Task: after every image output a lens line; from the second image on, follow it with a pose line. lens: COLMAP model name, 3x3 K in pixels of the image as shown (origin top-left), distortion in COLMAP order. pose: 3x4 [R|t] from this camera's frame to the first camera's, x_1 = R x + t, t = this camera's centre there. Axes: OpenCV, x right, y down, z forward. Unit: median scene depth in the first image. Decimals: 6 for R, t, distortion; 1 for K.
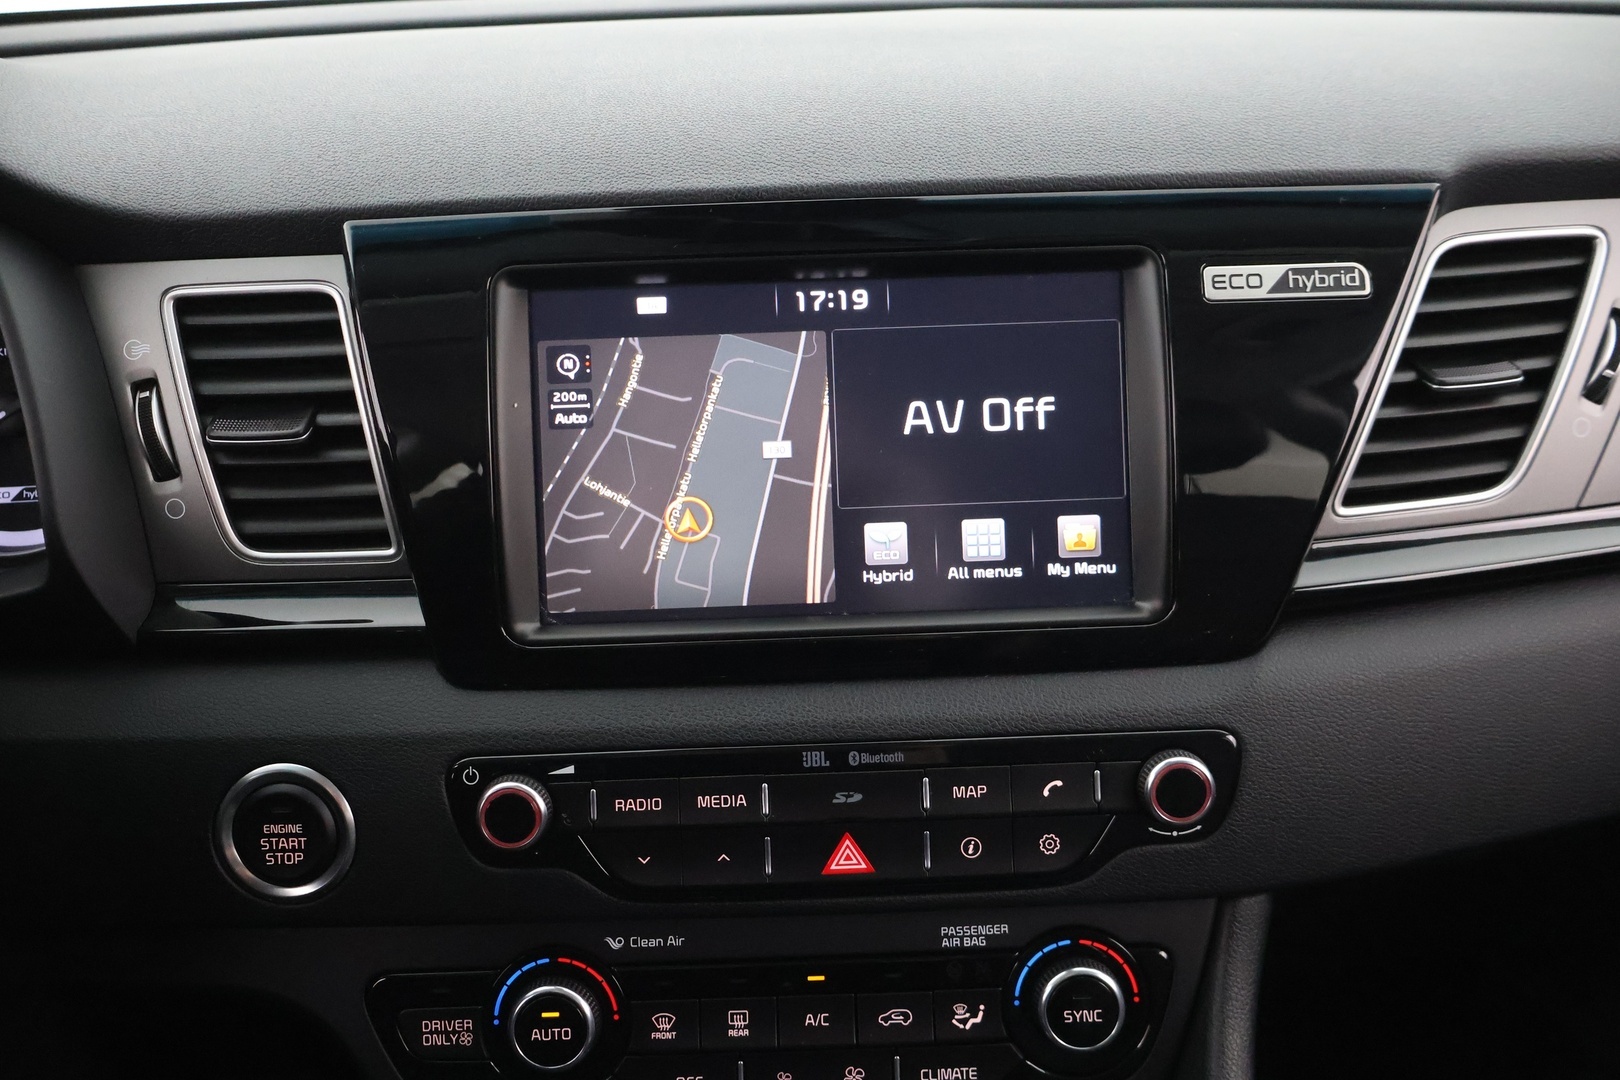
lens RADIAL K [[1345.1, 0, 811.6], [0, 1345.1, 534.0], [0, 0, 1]] dist [-0.009725, 0.005684]
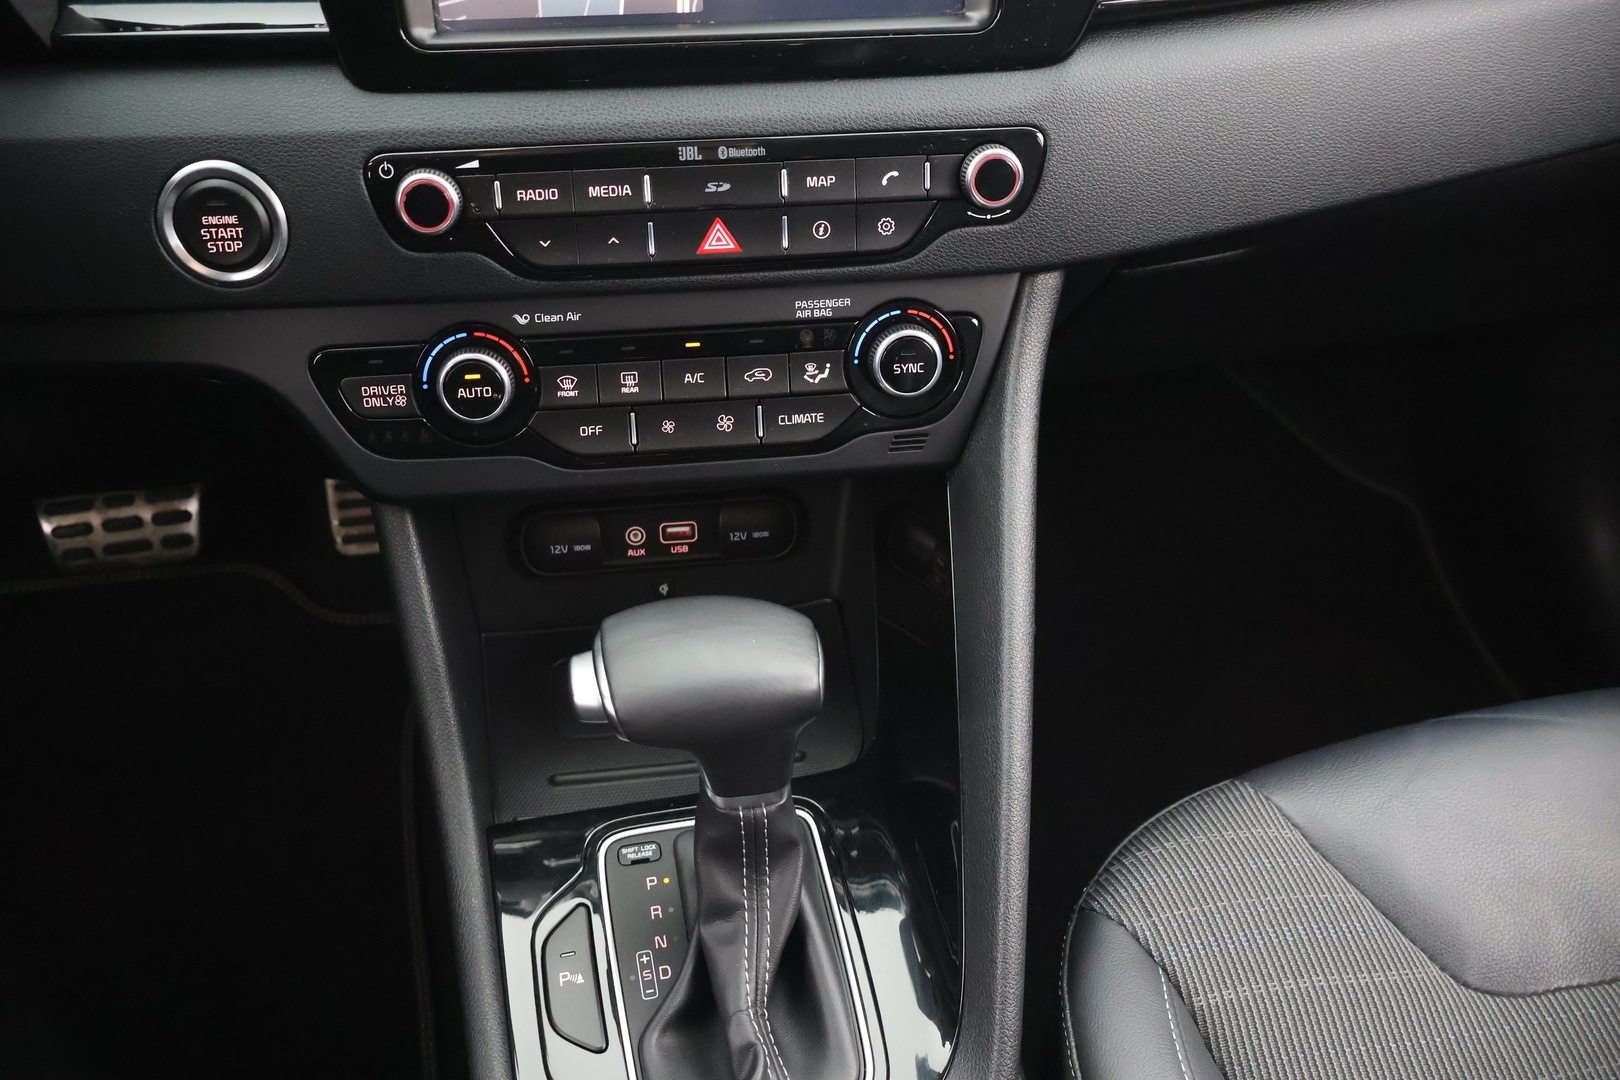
lens RADIAL K [[1345.1, 0, 803.2], [0, 1345.1, 532.0], [0, 0, 1]] dist [-0.009725, 0.005684]
pose [[0.993086, -0.034904, 0.112080, -0.040115], [-0.006600, 0.936661, 0.350176, 0.064817], [-0.117203, -0.348494, 0.929954, -0.200746]]
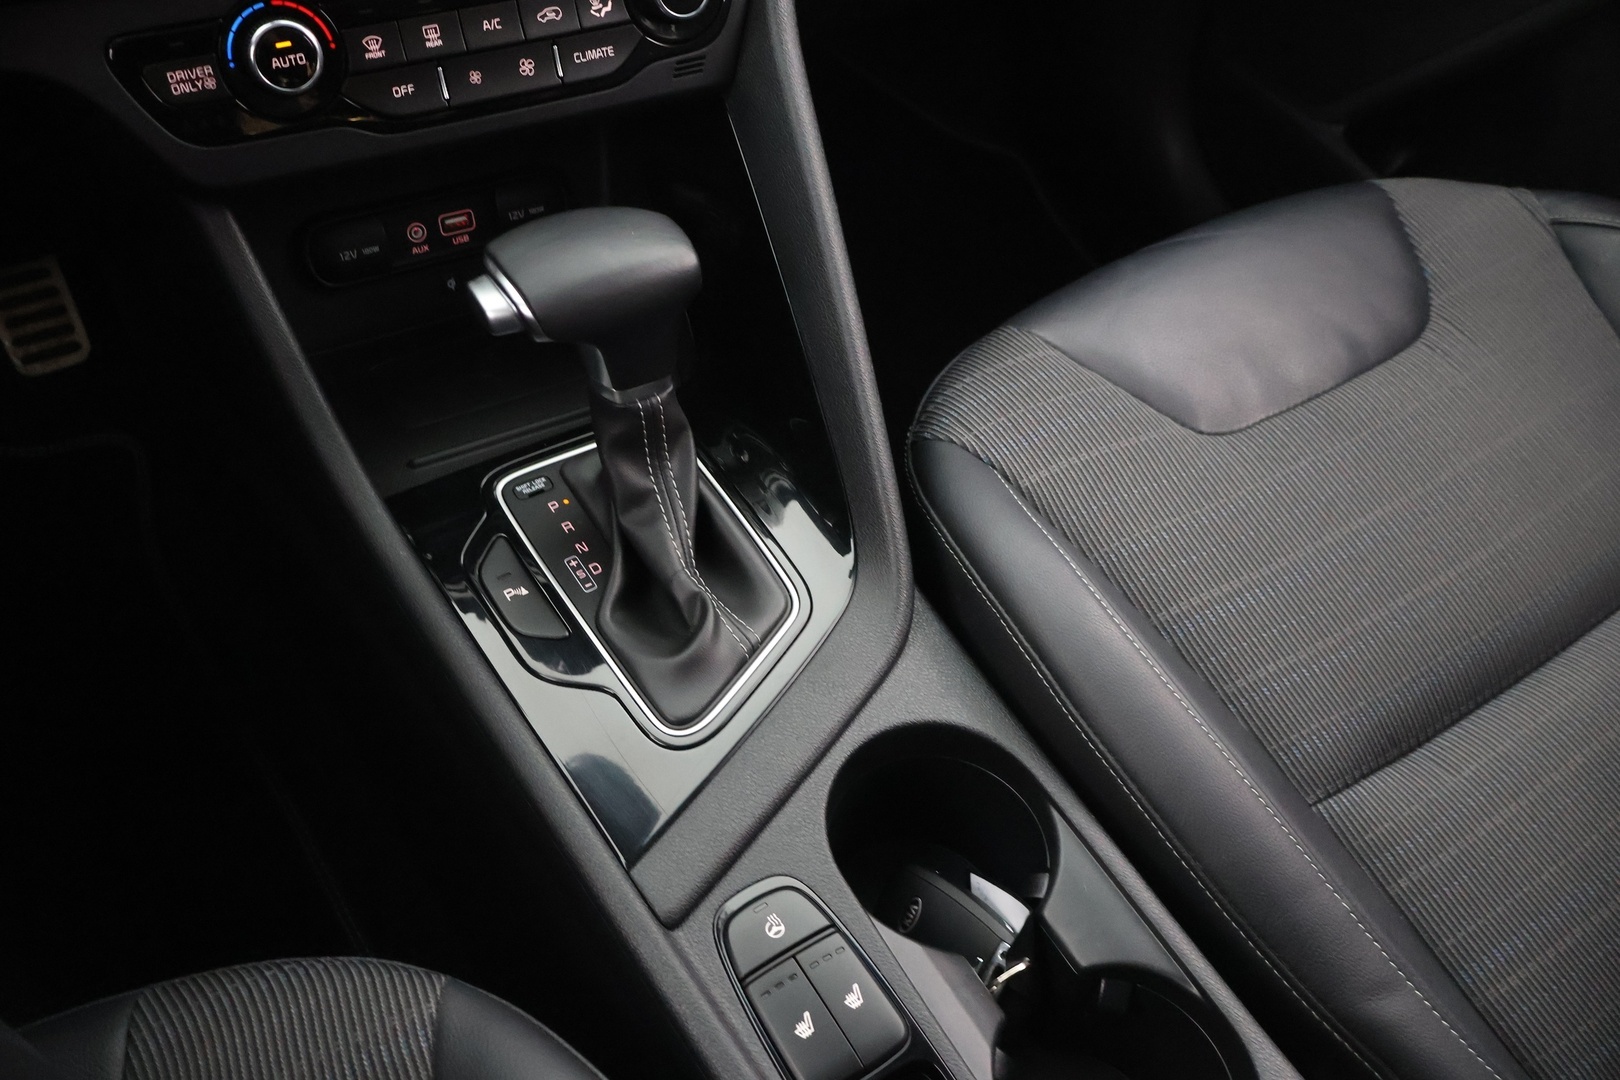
lens RADIAL K [[1345.1, 0, 795.4], [0, 1345.1, 545.9], [0, 0, 1]] dist [-0.009725, 0.005684]
pose [[0.885191, -0.281554, 0.370358, -0.360818], [0.071532, 0.868980, 0.489651, 0.189843], [-0.459696, -0.406942, 0.789353, -0.356538]]
